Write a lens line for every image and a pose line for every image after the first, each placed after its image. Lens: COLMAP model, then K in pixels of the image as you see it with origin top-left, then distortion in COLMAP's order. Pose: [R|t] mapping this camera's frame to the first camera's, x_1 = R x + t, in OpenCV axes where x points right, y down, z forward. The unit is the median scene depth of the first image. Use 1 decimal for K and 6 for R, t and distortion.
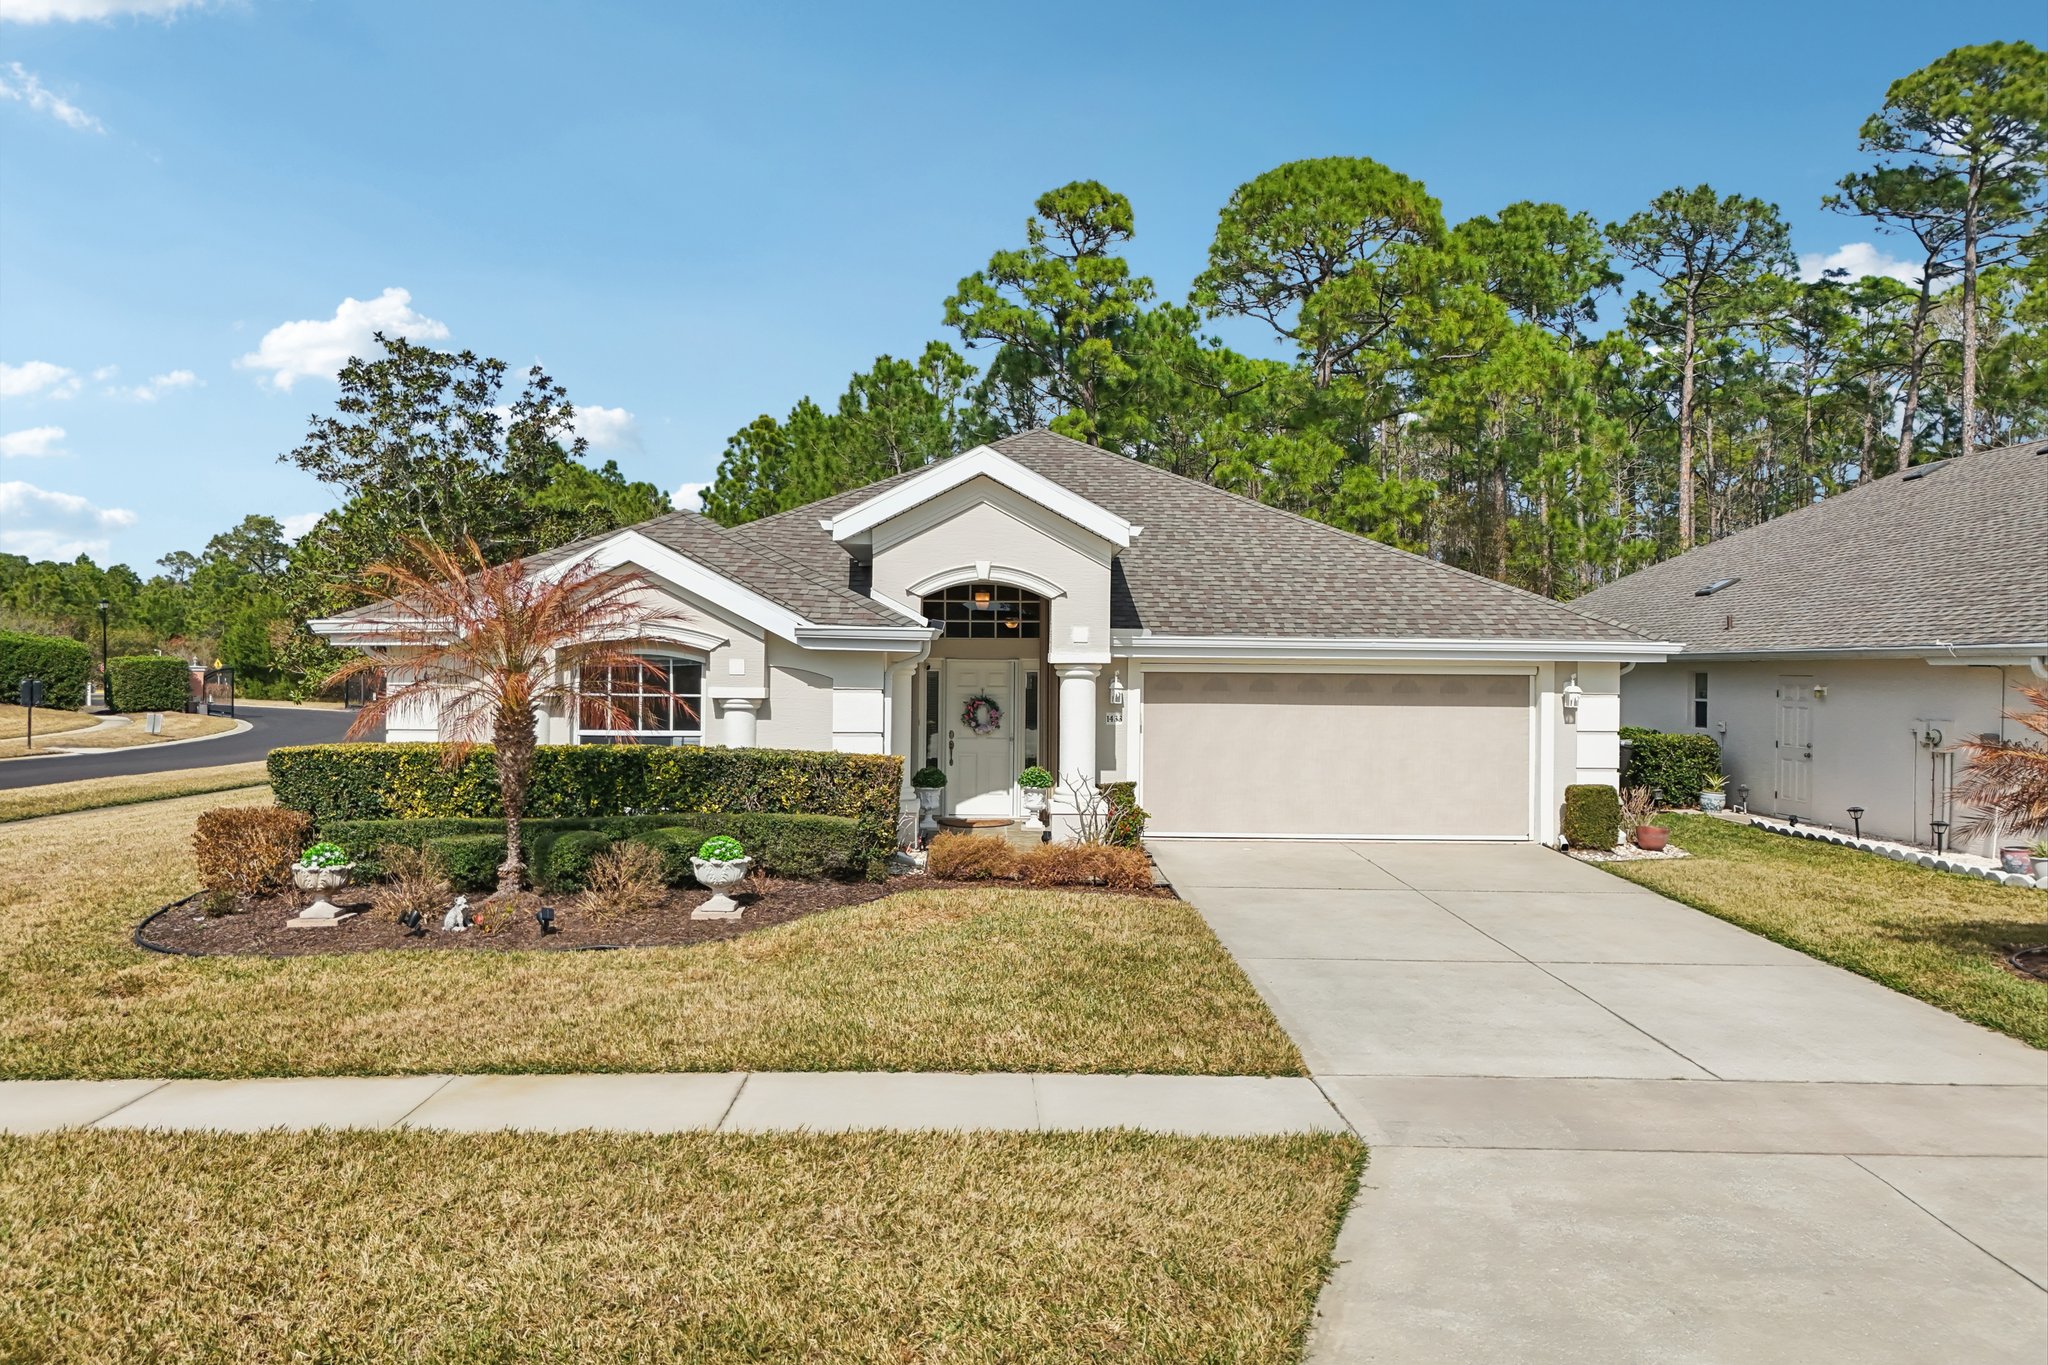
lens RADIAL K [[1551.6, 0, 980.4], [0, 1551.6, 635.2], [0, 0, 1]] dist [0.034063, -0.021055]
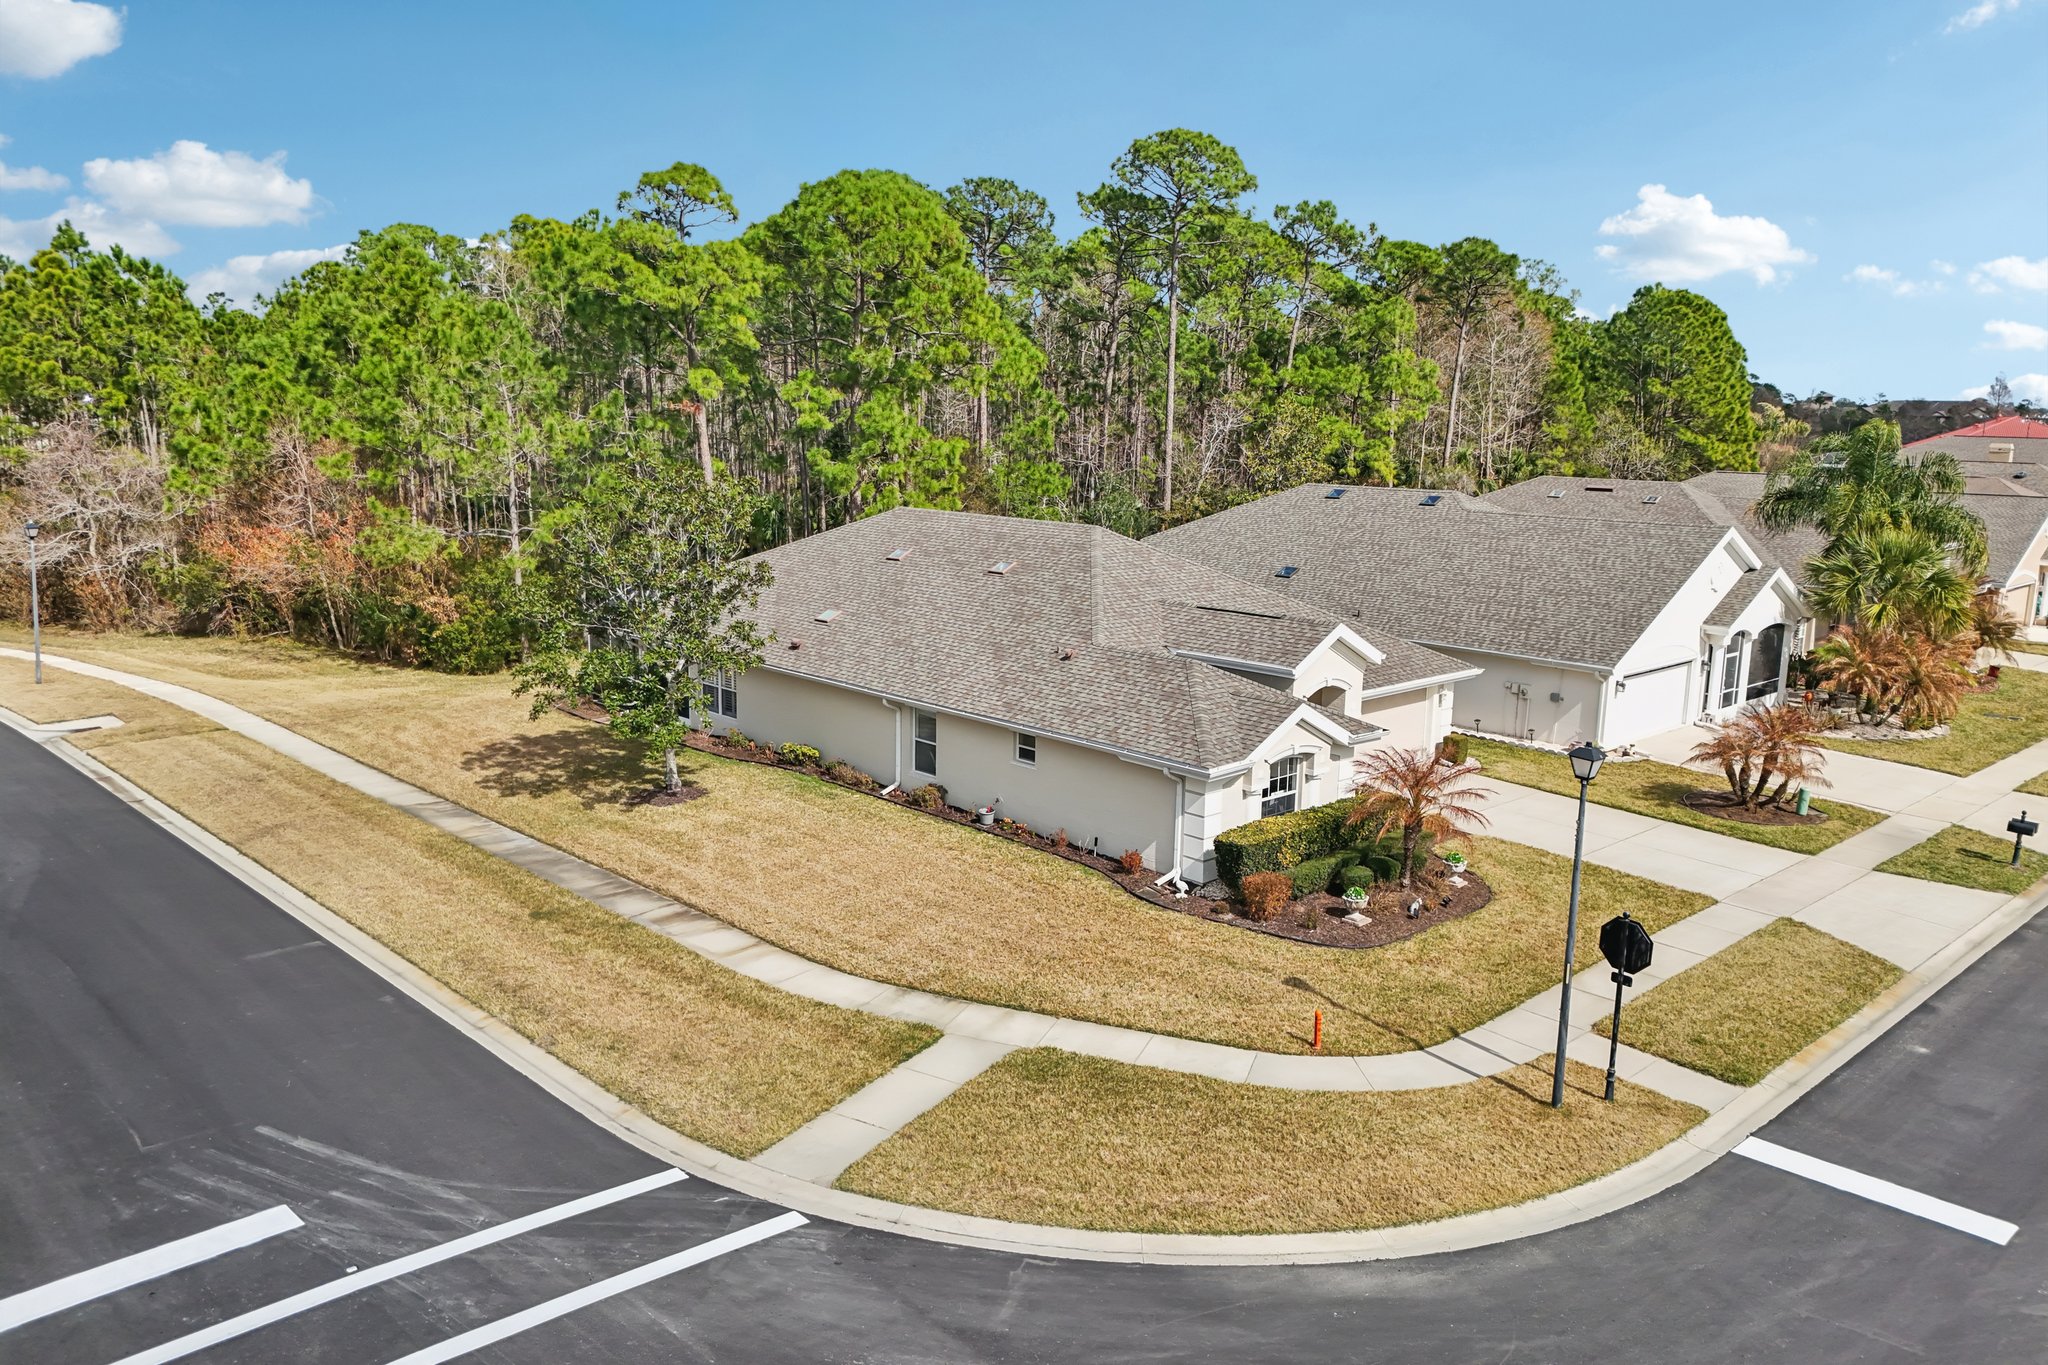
lens RADIAL K [[1551.6, 0, 1002.7], [0, 1551.6, 683.8], [0, 0, 1]] dist [0.034063, -0.021055]
pose [[0.738857, -0.126267, 0.661927, -1.536748], [-0.016798, 0.978531, 0.205412, -0.419753], [-0.673653, -0.162889, 0.720874, -0.164769]]
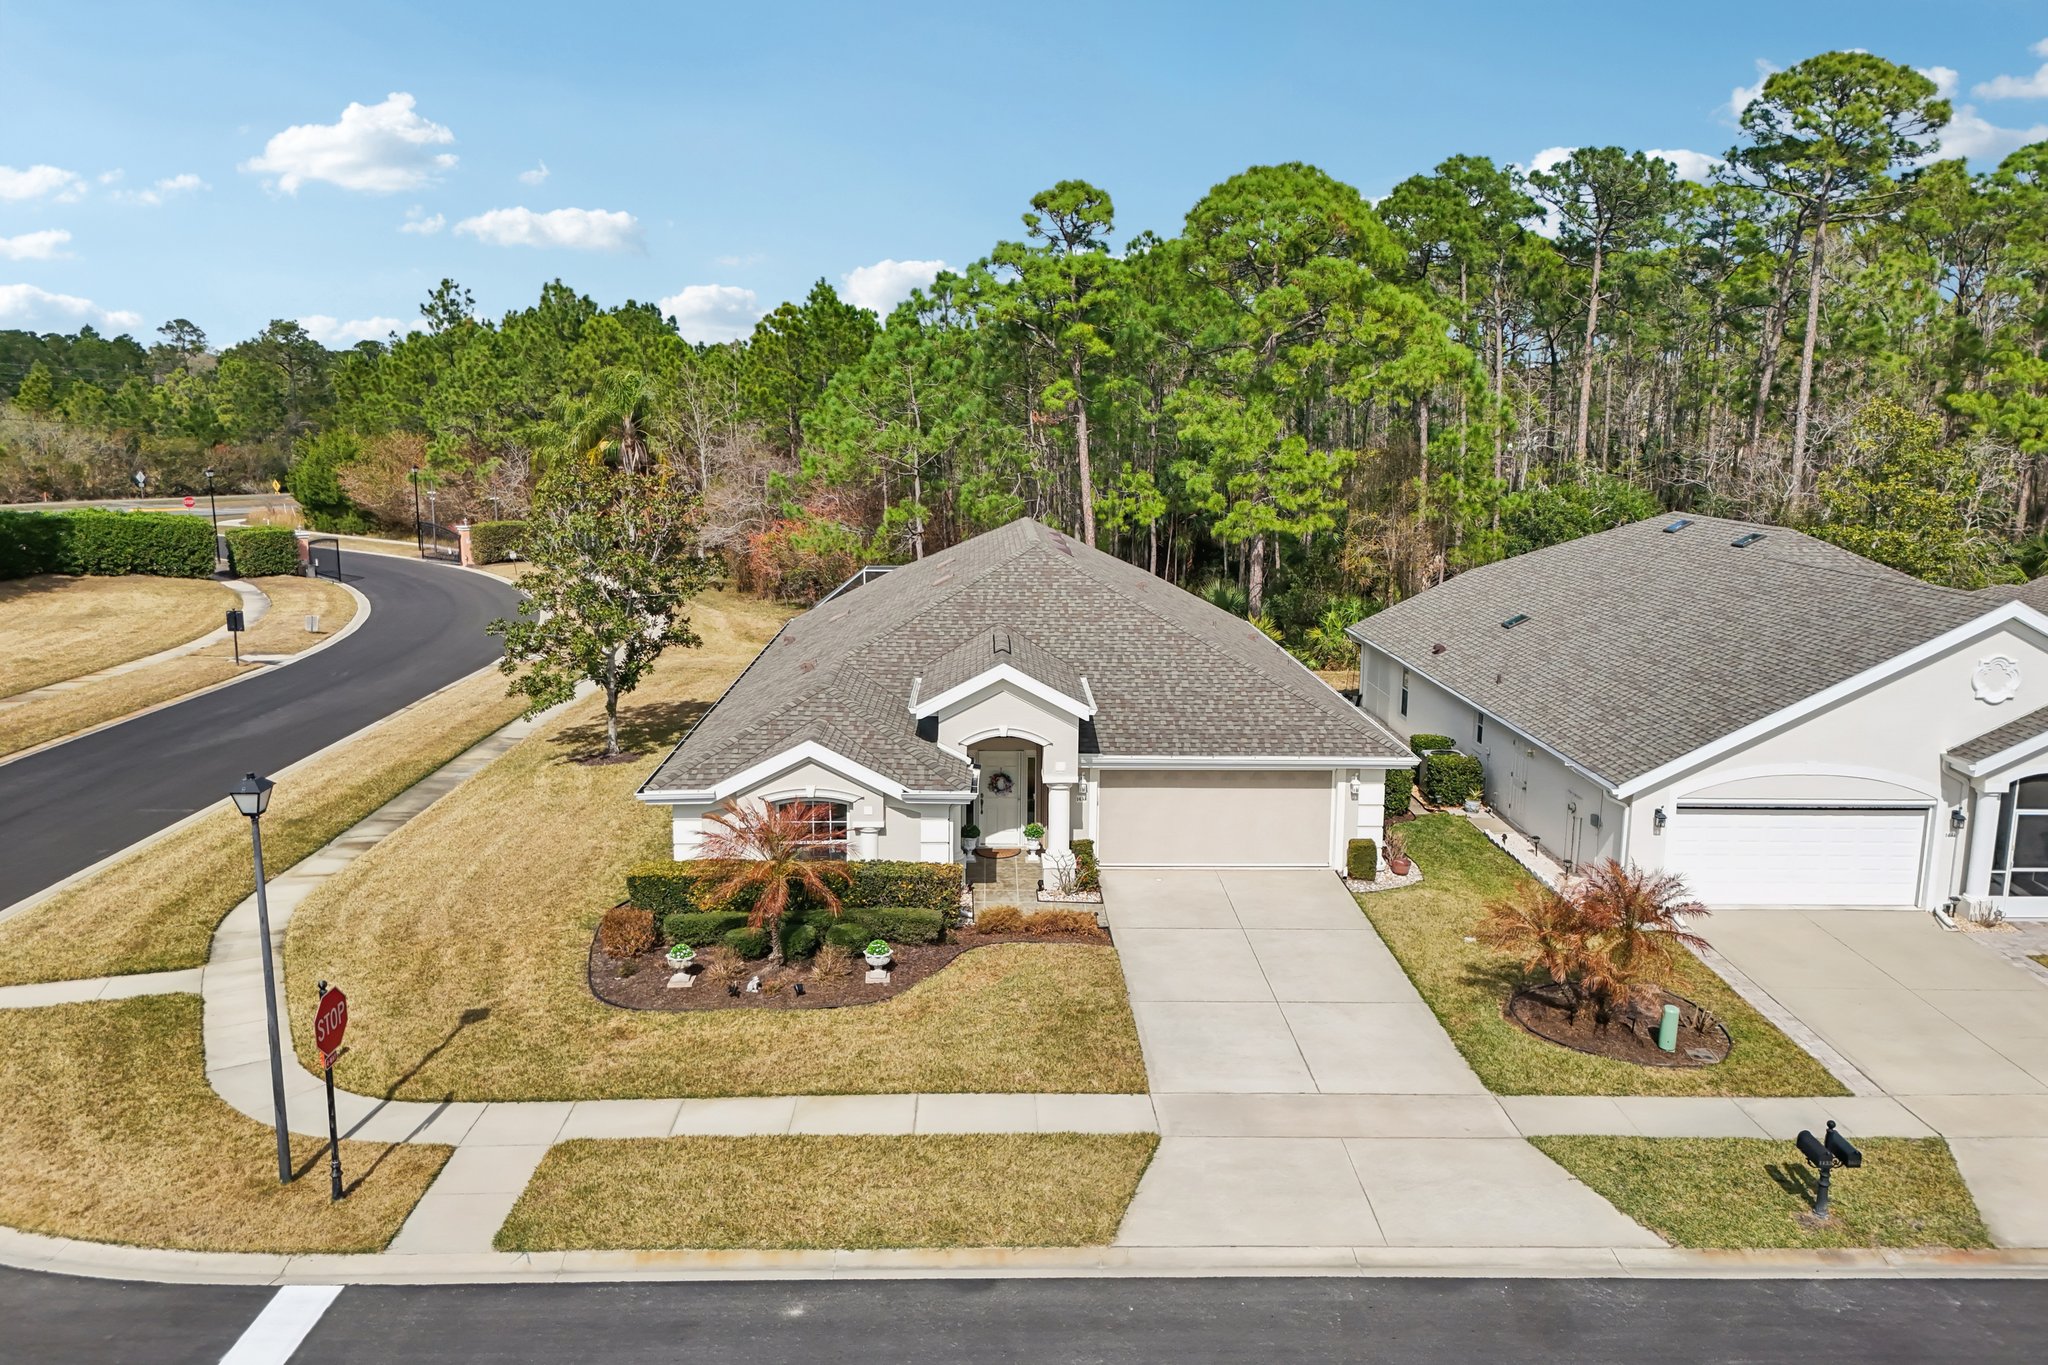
lens RADIAL K [[1551.6, 0, 968.6], [0, 1551.6, 657.1], [0, 0, 1]] dist [0.034063, -0.021055]
pose [[0.999951, -0.008530, -0.005024, -0.025011], [0.009299, 0.983425, 0.181076, -0.401787], [0.003396, -0.181113, 0.983456, -0.612091]]
